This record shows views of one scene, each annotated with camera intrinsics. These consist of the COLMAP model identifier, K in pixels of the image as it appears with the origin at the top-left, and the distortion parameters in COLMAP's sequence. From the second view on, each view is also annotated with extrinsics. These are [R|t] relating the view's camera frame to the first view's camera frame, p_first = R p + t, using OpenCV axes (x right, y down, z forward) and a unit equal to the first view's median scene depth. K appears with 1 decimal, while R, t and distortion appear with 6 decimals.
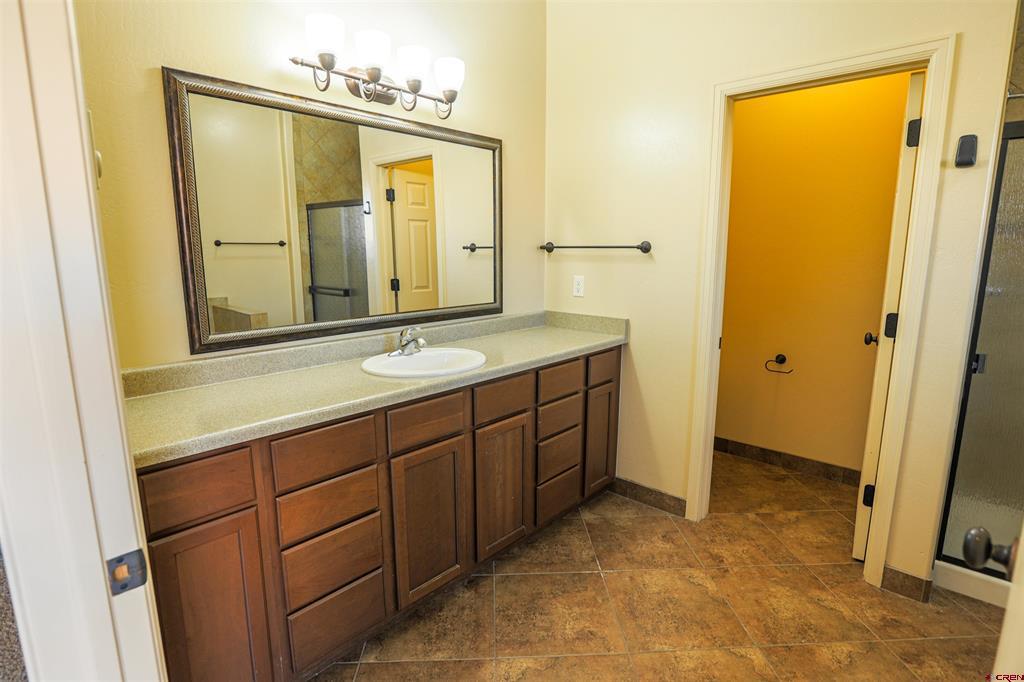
lens RADIAL K [[495.8, 0, 506.5], [0, 495.8, 337.8], [0, 0, 1]] dist [-0.042629, 0.021361]
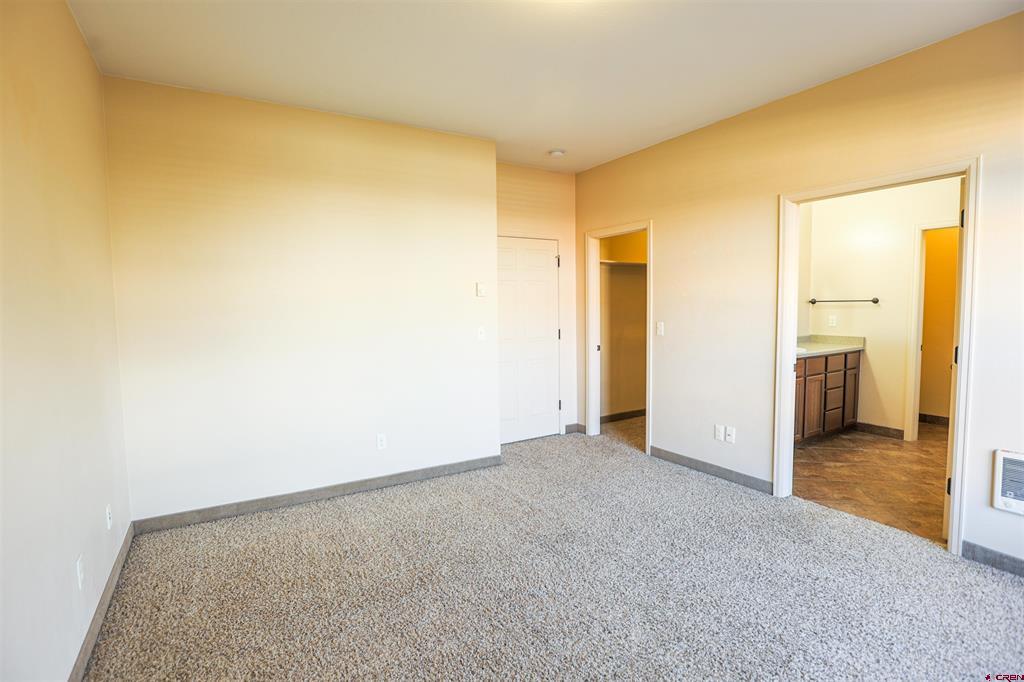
lens RADIAL K [[495.8, 0, 506.5], [0, 495.8, 337.8], [0, 0, 1]] dist [-0.042629, 0.021361]
pose [[0.965083, 0.010626, -0.261728, -0.593206], [-0.035959, 0.995092, -0.092191, 0.186718], [0.259464, 0.098383, 0.960729, -1.172642]]
